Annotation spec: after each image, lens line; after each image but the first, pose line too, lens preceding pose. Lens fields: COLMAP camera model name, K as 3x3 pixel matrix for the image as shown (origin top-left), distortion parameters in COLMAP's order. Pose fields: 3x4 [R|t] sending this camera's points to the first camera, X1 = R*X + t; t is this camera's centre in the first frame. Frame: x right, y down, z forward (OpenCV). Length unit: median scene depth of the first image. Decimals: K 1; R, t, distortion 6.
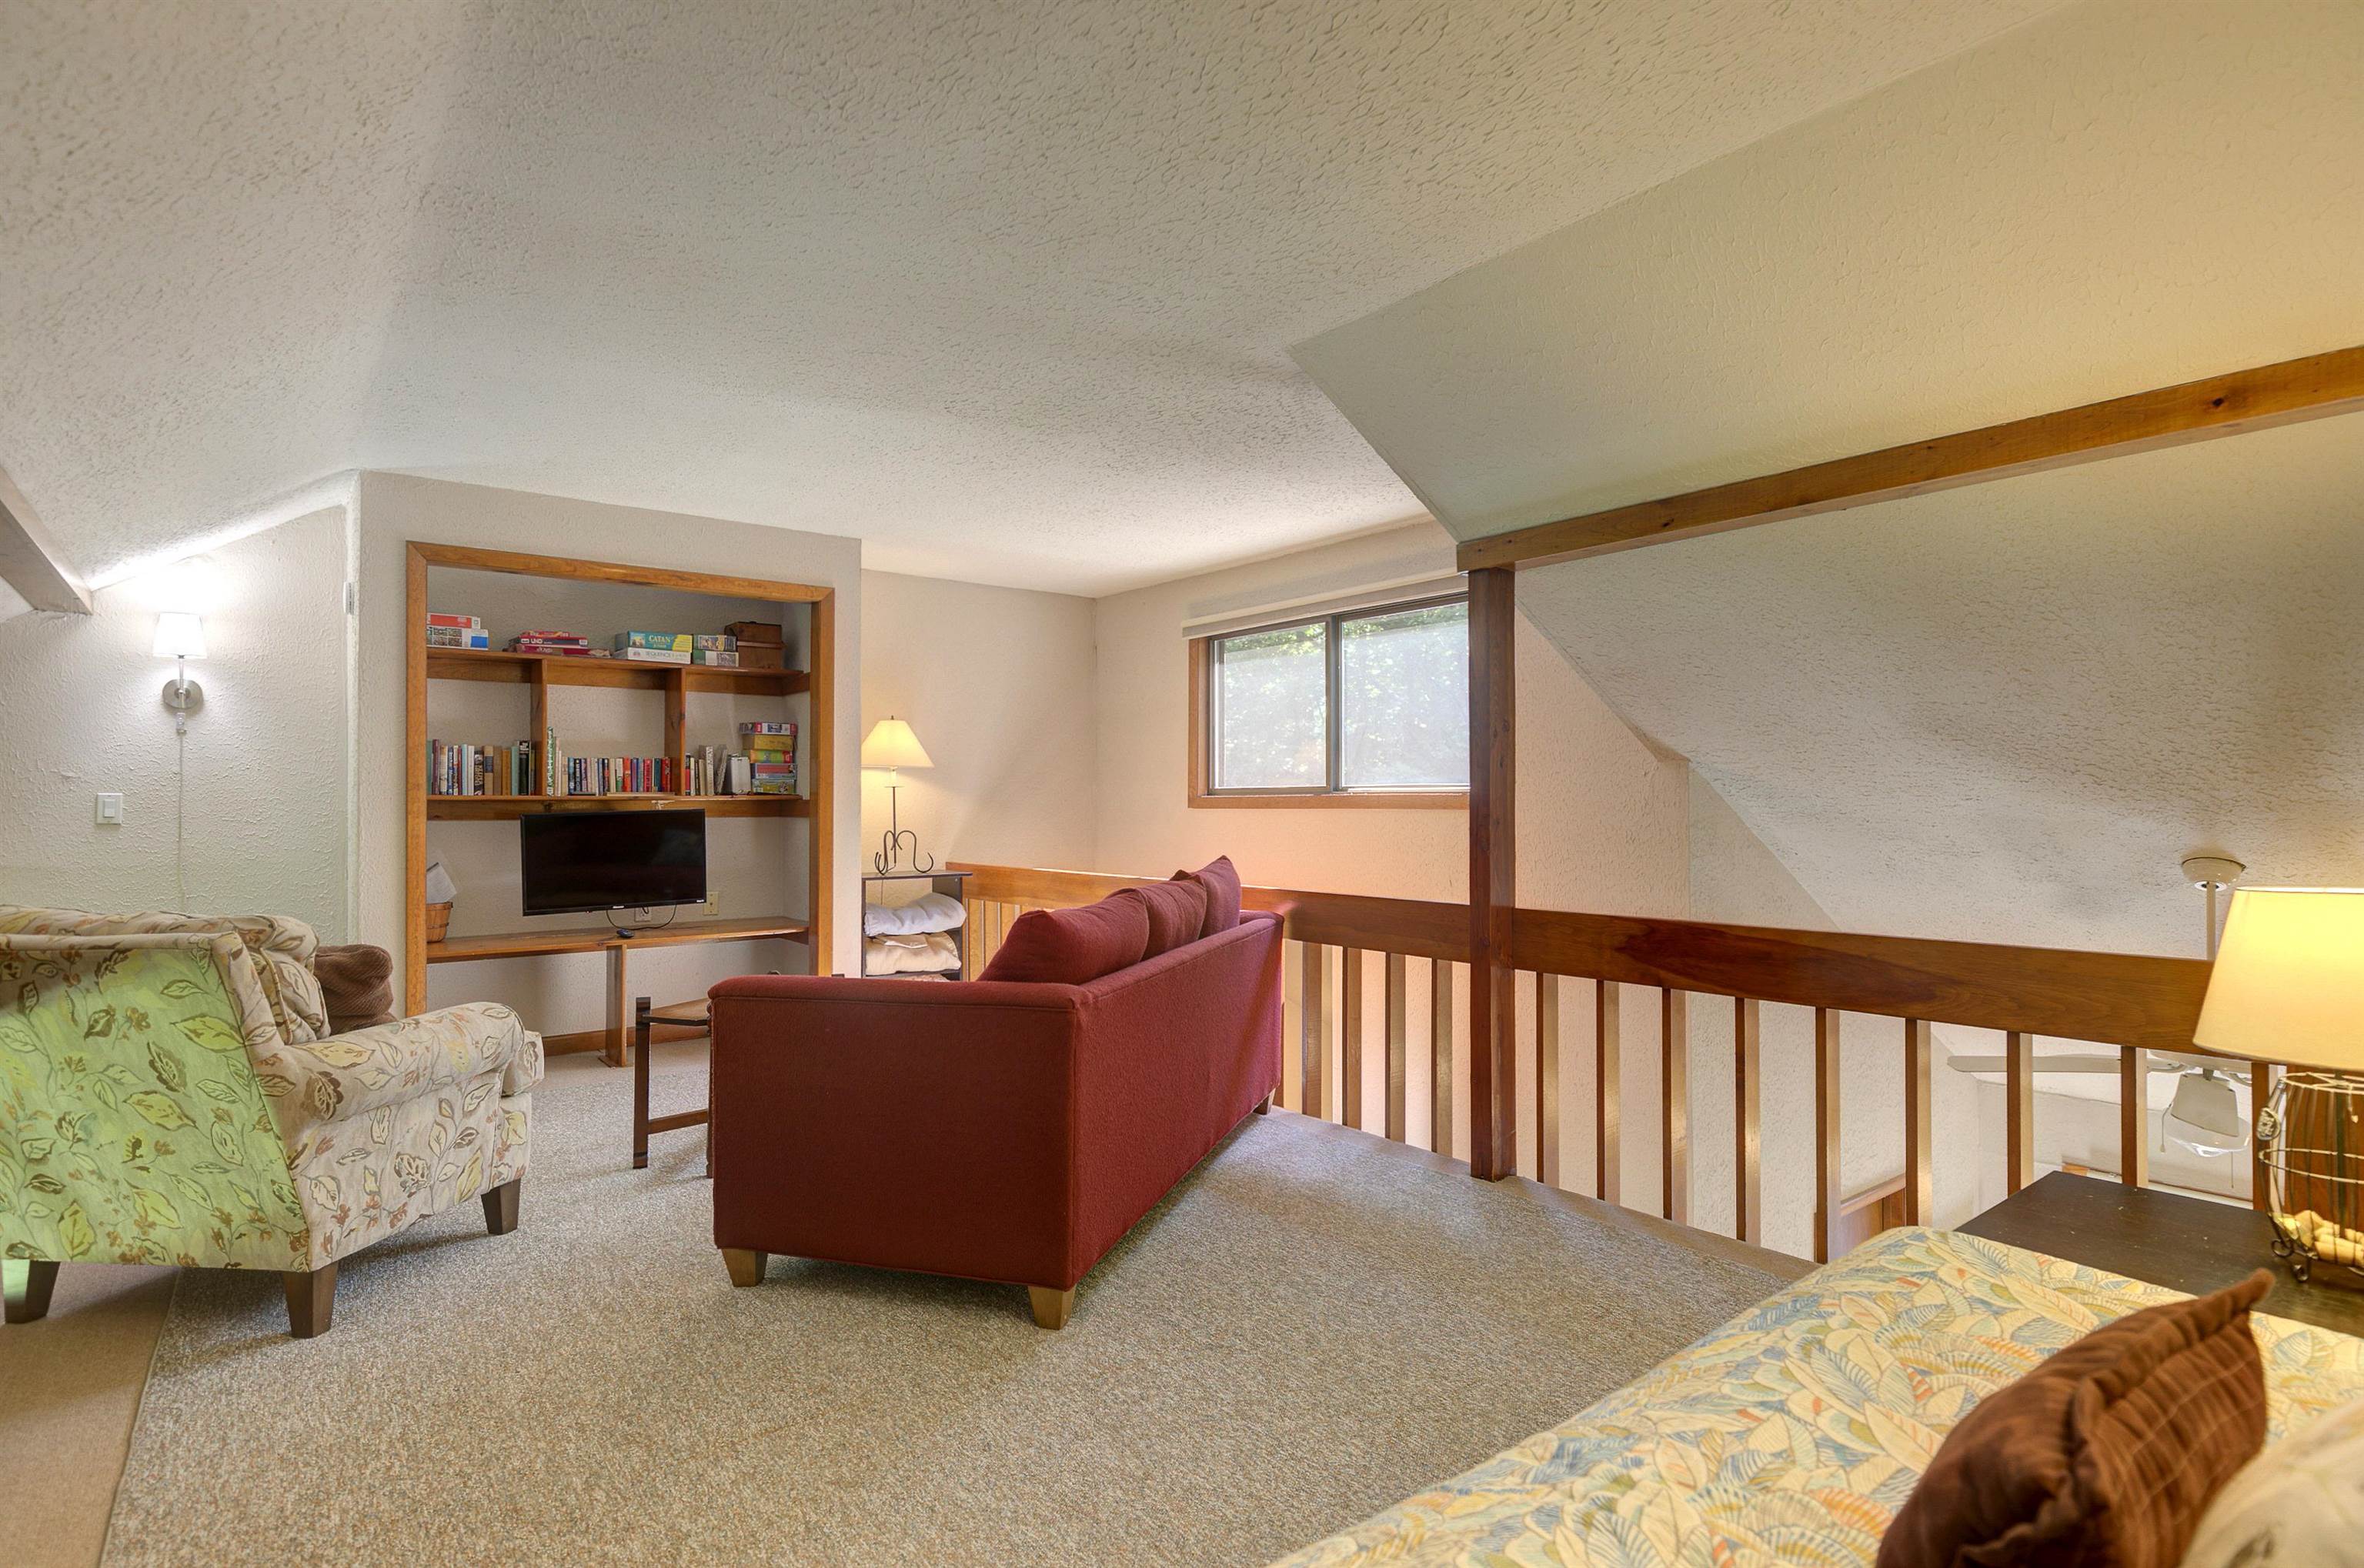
lens RADIAL K [[1247.1, 0, 1183.5], [0, 1247.1, 805.6], [0, 0, 1]] dist [-0.001112, 0.000137]
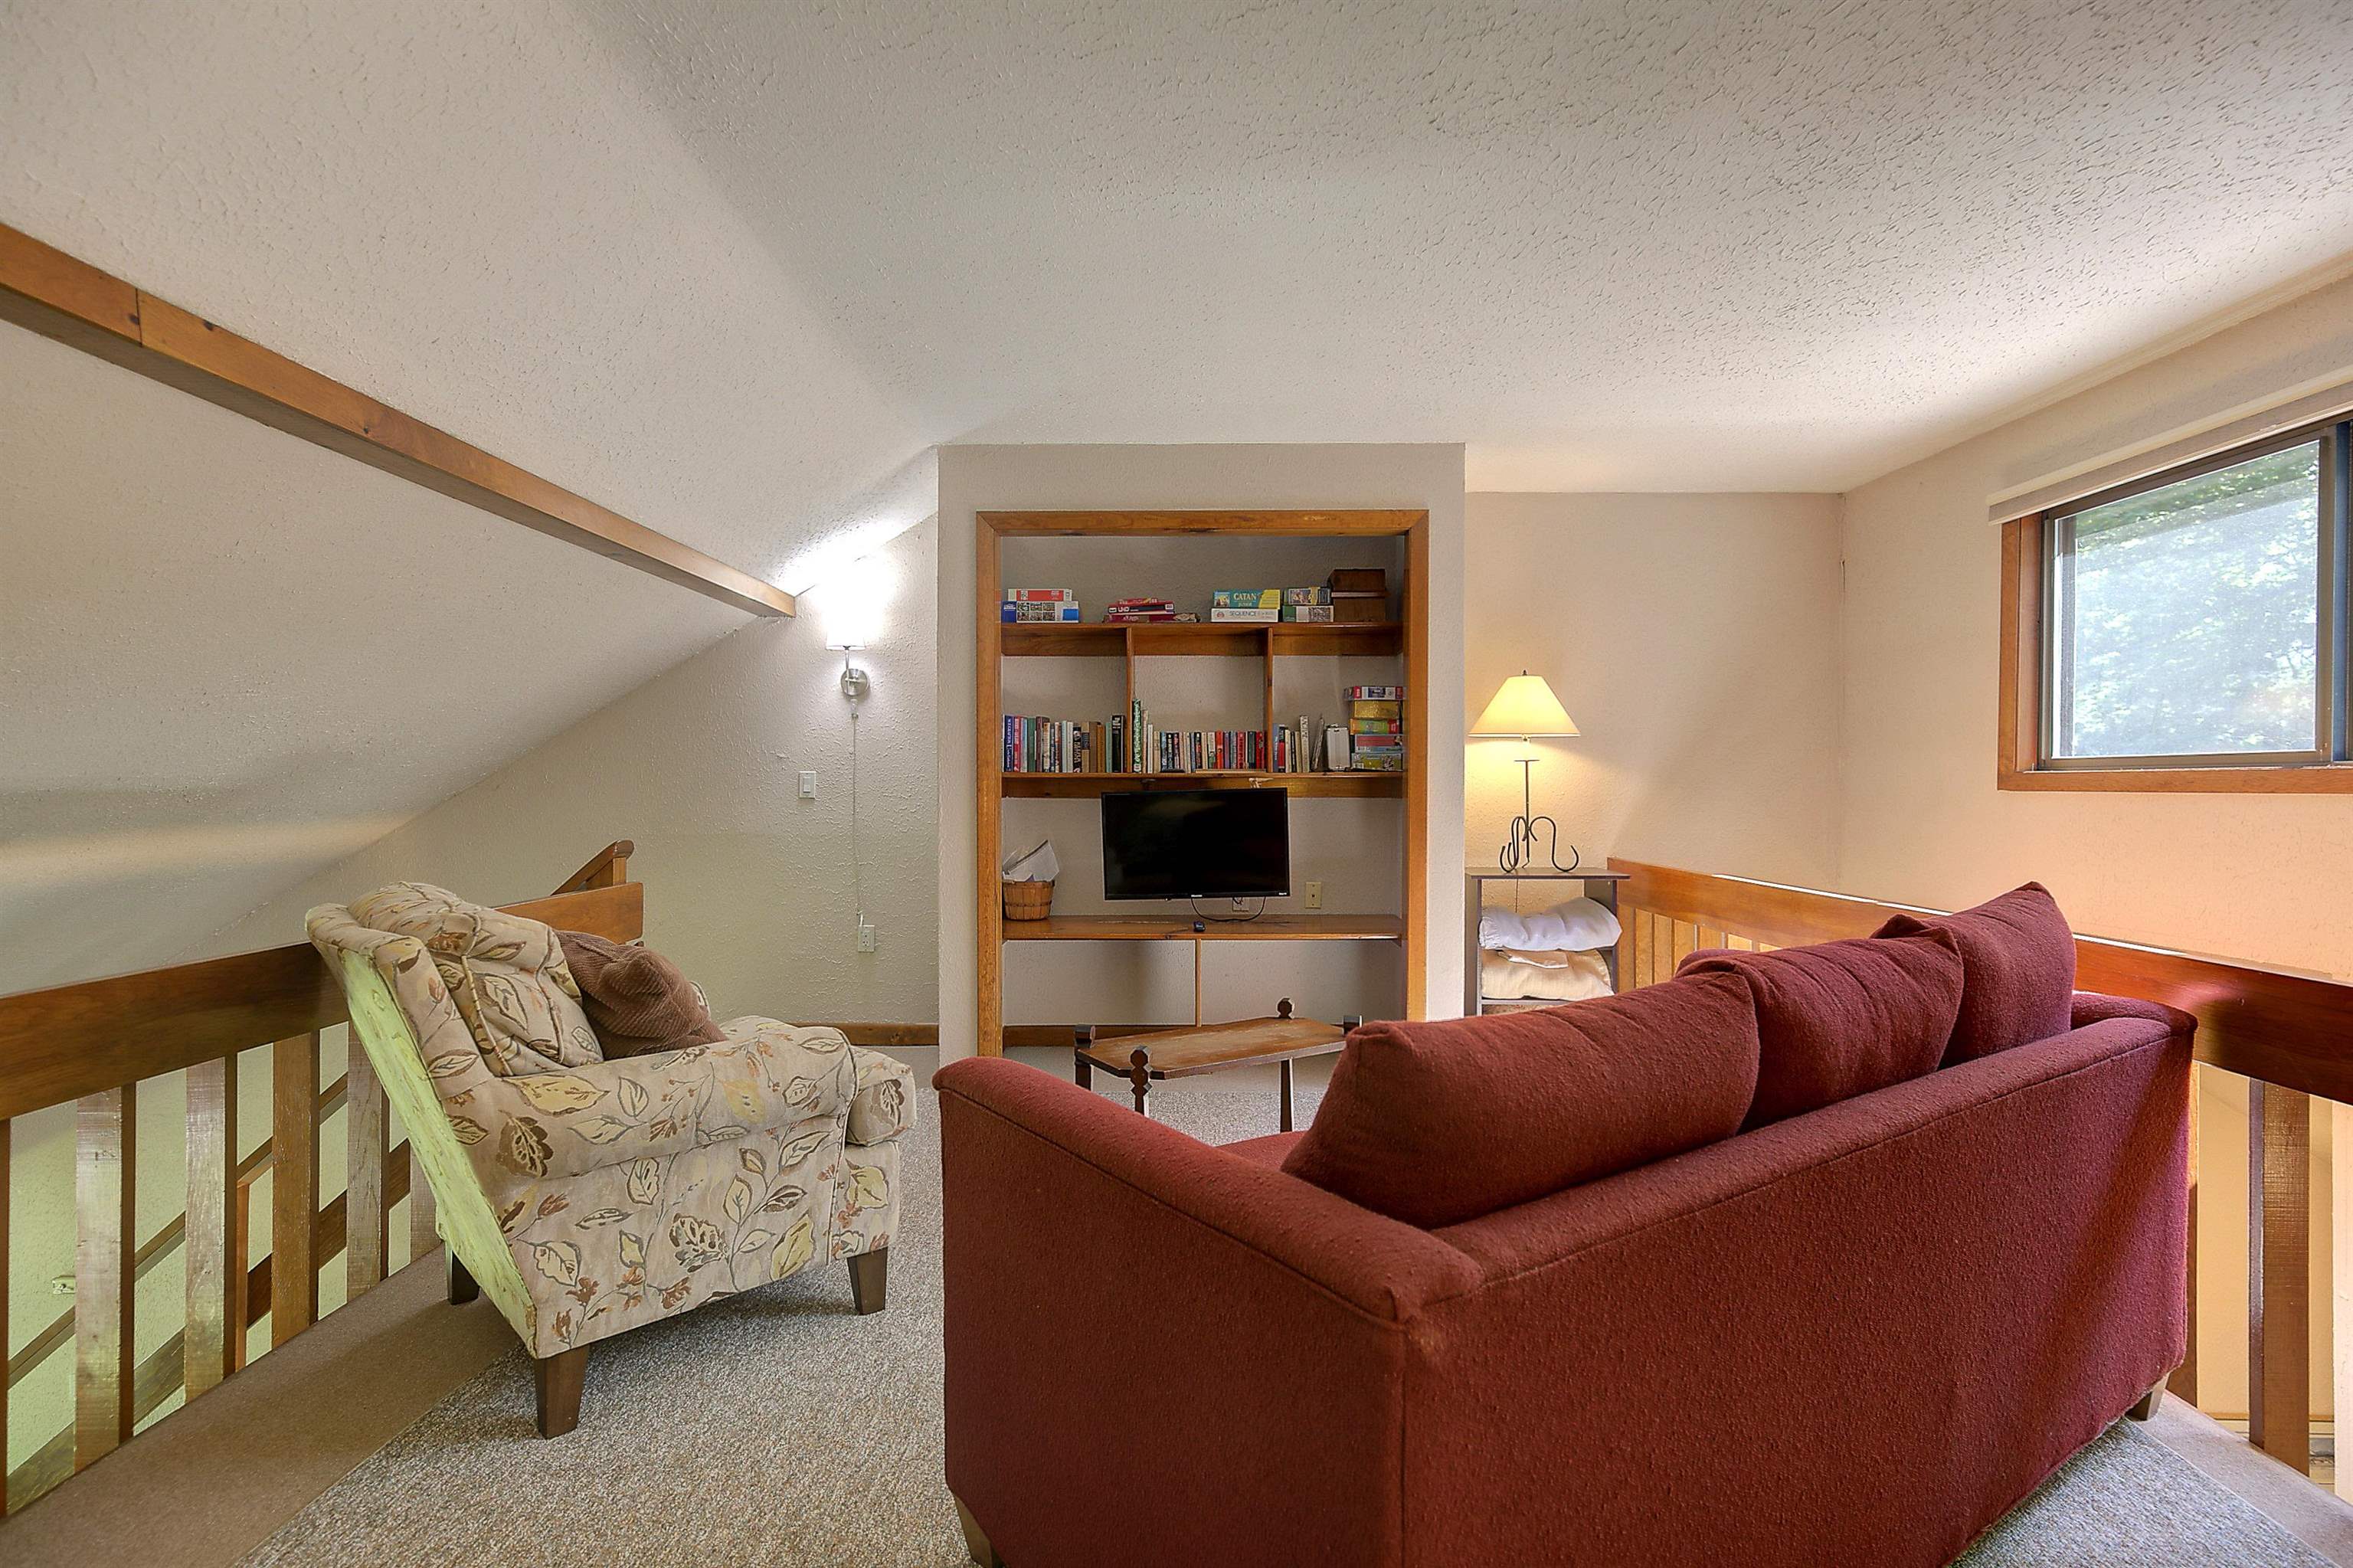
lens RADIAL K [[1108.1, 0, 1174.3], [0, 1108.1, 789.4], [0, 0, 1]] dist [0.003775, 0.008772]
pose [[0.782062, 0.005727, -0.623175, 0.036279], [-0.003439, 0.999982, 0.004874, 0.000485], [0.623191, -0.001669, 0.782068, 0.369196]]
